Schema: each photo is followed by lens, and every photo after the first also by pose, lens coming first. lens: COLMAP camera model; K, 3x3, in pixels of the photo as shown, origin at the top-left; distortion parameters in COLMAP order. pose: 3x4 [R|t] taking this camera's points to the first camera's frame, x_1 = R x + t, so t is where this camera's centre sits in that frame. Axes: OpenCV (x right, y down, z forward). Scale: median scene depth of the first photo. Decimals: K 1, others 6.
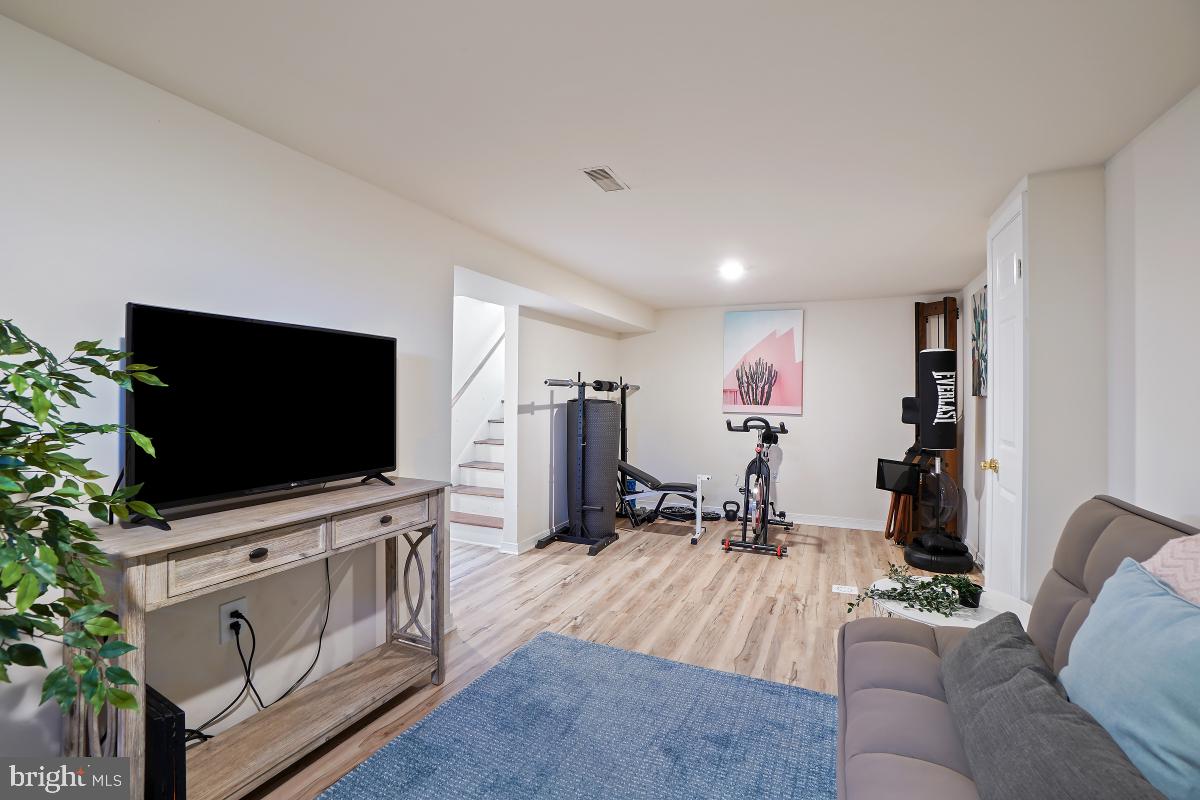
lens RADIAL K [[520.7, 0, 600.0], [0, 520.7, 400.8], [0, 0, 1]] dist [-0.002426, 0.001131]
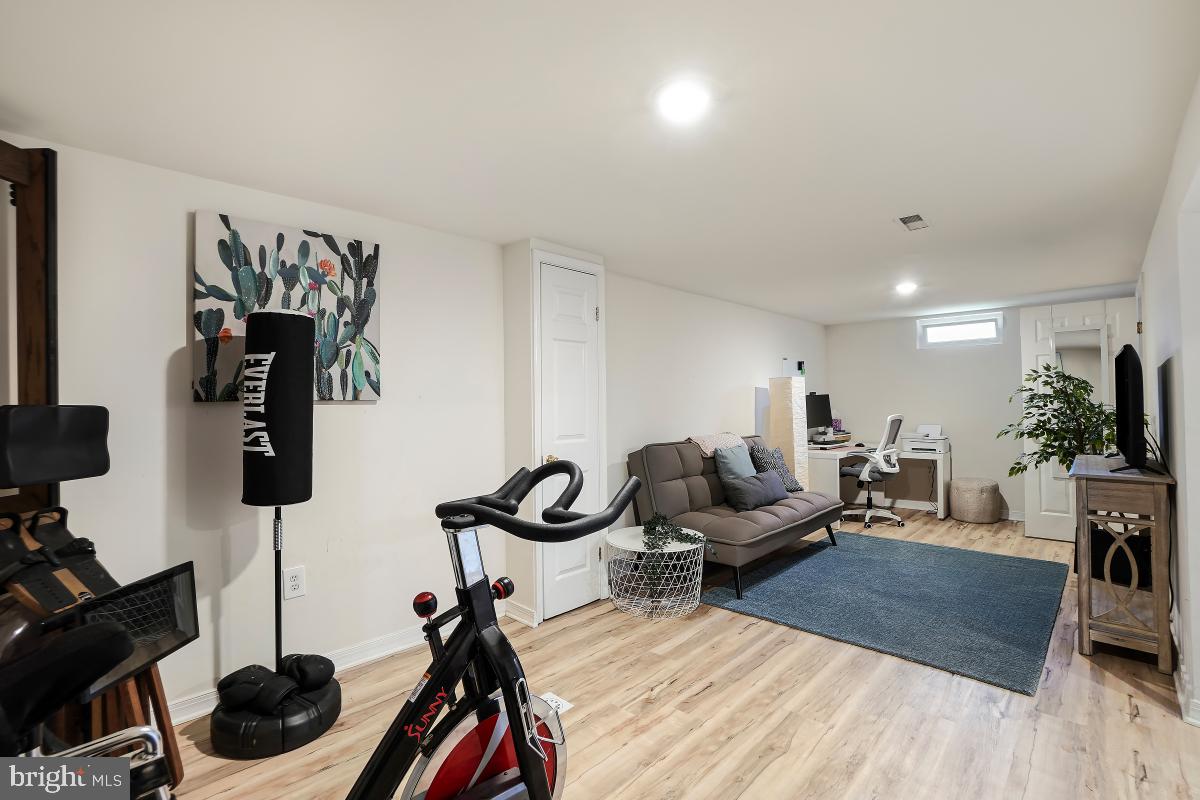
lens RADIAL K [[520.7, 0, 601.7], [0, 520.7, 399.9], [0, 0, 1]] dist [-0.002426, 0.001131]
pose [[-0.941359, 0.003404, 0.337390, 0.216325], [0.001029, 0.999973, -0.007218, -0.007459], [-0.337406, -0.006448, -0.941337, 1.755549]]
